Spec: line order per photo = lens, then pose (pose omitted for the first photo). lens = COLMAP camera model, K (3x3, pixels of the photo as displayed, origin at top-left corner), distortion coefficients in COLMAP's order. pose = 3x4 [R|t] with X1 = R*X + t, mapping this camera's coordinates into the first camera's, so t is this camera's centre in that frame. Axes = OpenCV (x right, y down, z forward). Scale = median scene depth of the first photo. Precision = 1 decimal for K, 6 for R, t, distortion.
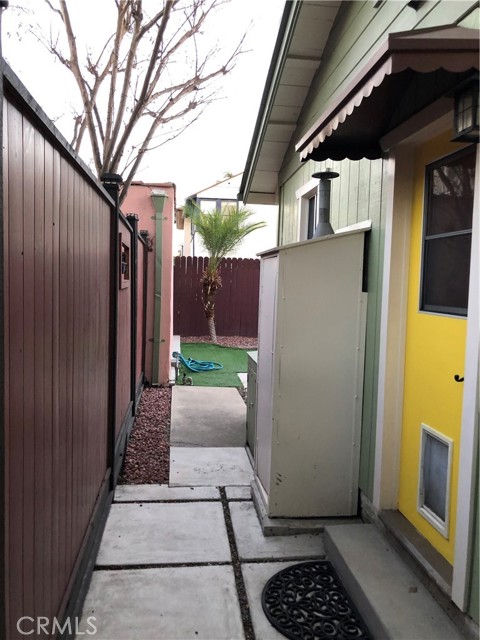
lens RADIAL K [[525.7, 0, 240.0], [0, 525.7, 320.0], [0, 0, 1]] dist [0.012880, -0.004354]
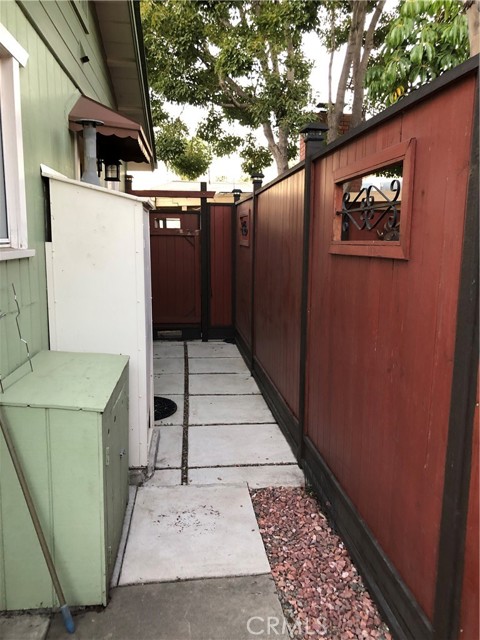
lens RADIAL K [[525.7, 0, 240.0], [0, 525.7, 320.0], [0, 0, 1]] dist [0.012880, -0.004354]
pose [[-0.999397, -0.033455, 0.009292, -0.126673], [-0.030477, 0.973448, 0.226869, -0.134438], [-0.016635, 0.226449, -0.973881, 1.821125]]
